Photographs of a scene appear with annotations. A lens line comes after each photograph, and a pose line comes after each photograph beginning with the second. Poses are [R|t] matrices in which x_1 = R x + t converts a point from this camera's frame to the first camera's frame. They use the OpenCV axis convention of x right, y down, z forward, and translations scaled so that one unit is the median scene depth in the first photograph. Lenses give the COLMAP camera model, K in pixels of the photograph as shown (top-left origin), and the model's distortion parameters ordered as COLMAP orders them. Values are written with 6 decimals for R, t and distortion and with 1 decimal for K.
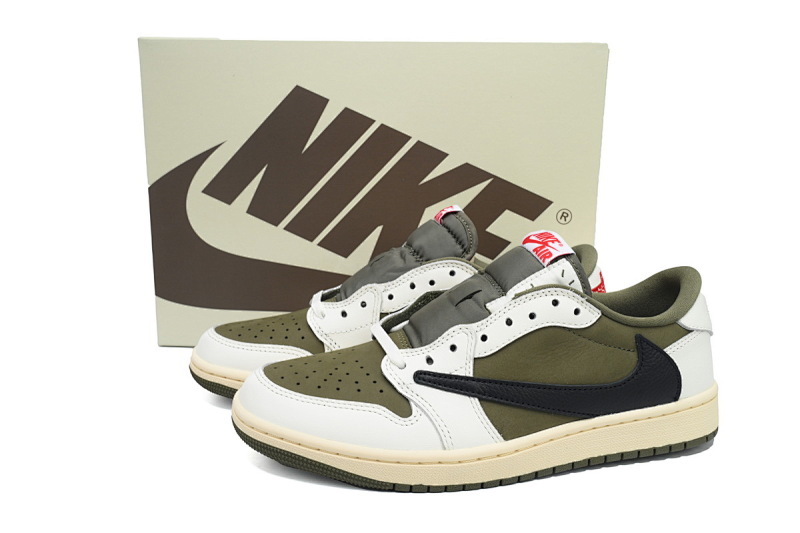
lens RADIAL K [[758.5, 0, 400.0], [0, 758.5, 266.5], [0, 0, 1]] dist [-0.000652, 0.001378]
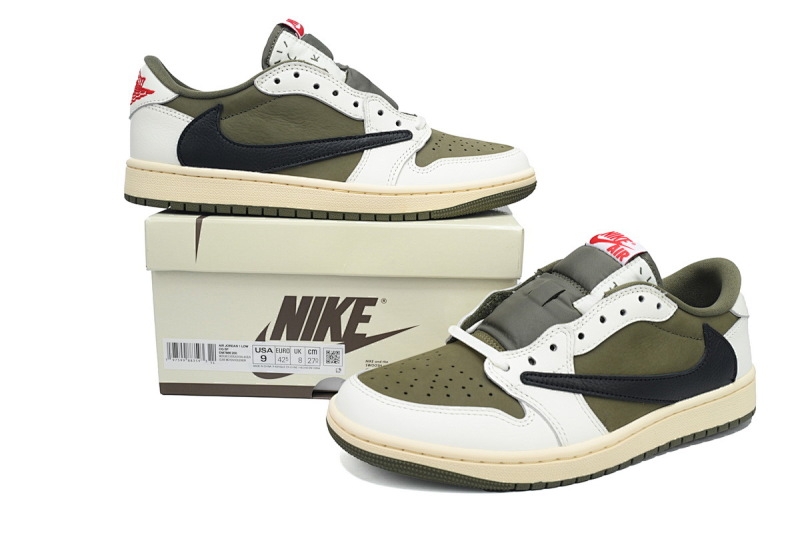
lens RADIAL K [[758.5, 0, 400.0], [0, 758.5, 266.5], [0, 0, 1]] dist [-0.000652, 0.001378]
pose [[0.976670, -0.040433, 0.210905, -0.347250], [0.035628, 0.999013, 0.026534, -0.038057], [-0.211770, -0.018401, 0.977146, 0.033321]]
